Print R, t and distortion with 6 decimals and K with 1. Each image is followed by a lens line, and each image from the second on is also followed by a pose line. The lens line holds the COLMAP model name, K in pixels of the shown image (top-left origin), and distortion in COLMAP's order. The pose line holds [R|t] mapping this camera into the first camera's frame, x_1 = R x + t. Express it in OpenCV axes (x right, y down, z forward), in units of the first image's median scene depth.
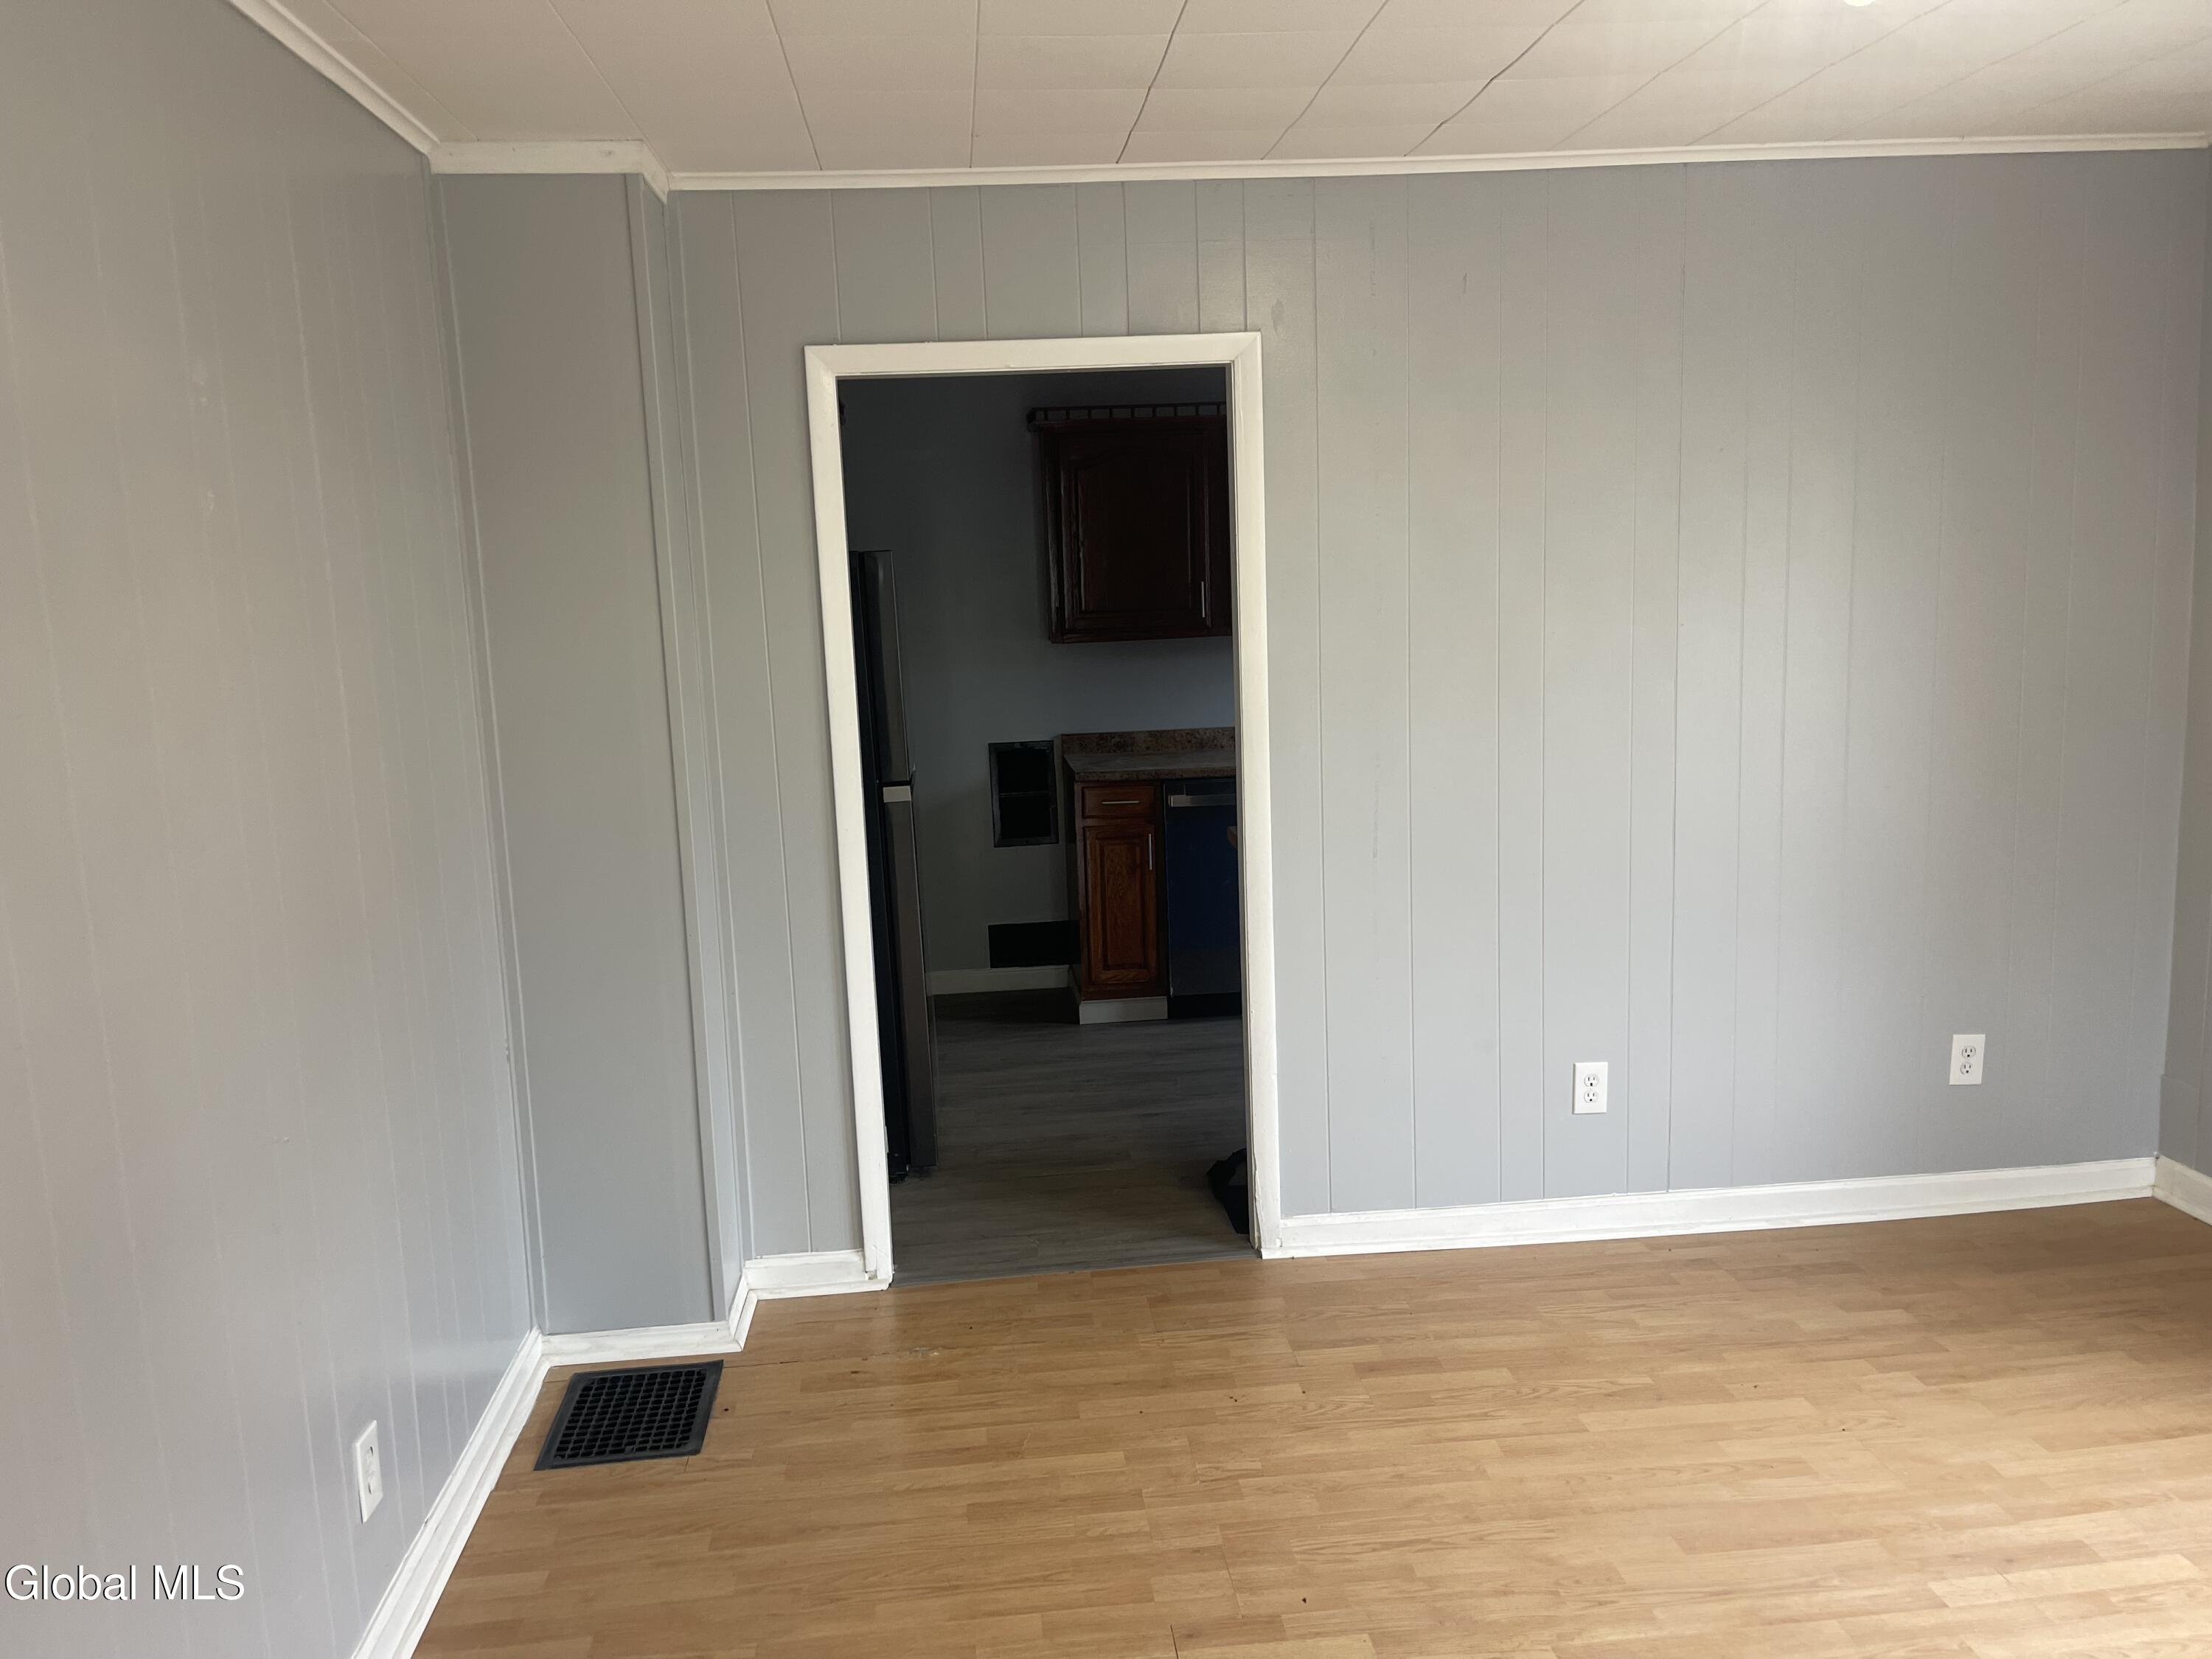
lens RADIAL K [[1694.3, 0, 1092.2], [0, 1694.3, 840.5], [0, 0, 1]] dist [0.043253, -0.058939]
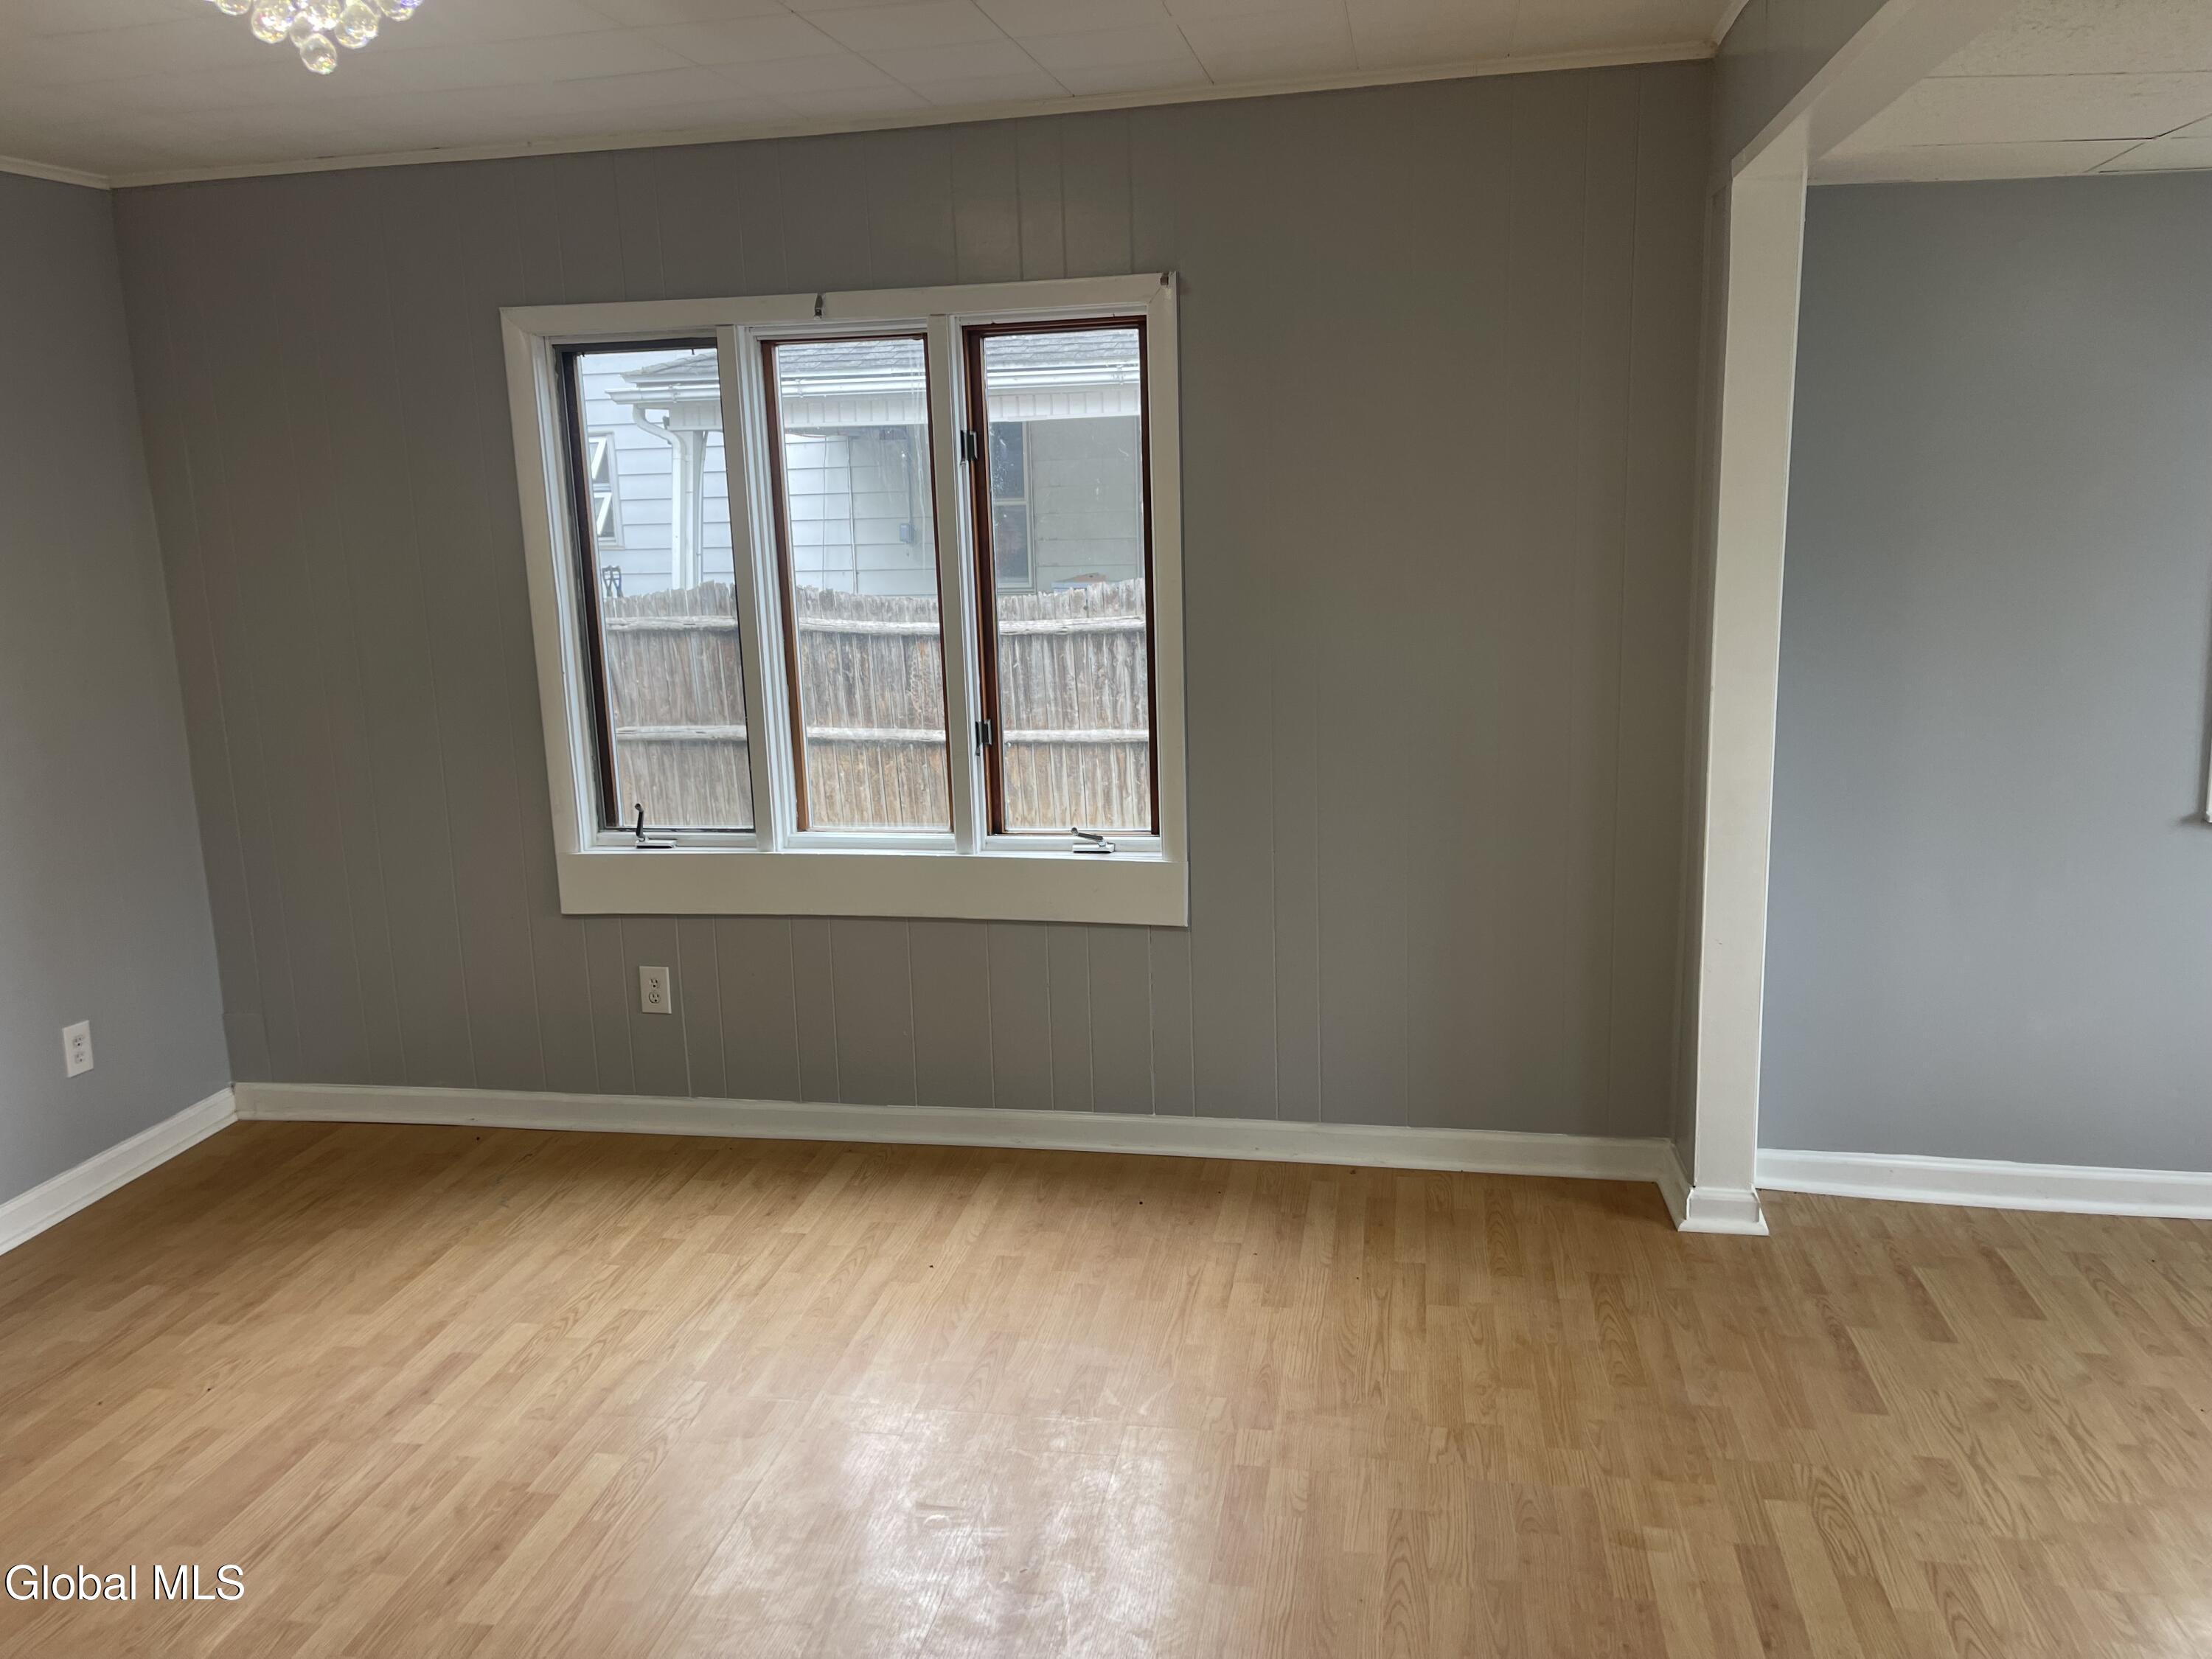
lens RADIAL K [[1694.3, 0, 1093.1], [0, 1694.3, 819.5], [0, 0, 1]] dist [0.043253, -0.058939]
pose [[0.278373, -0.159828, 0.947081, -0.340114], [0.177475, 0.977637, 0.112820, -0.017087], [-0.943934, 0.136678, 0.300514, 0.128112]]
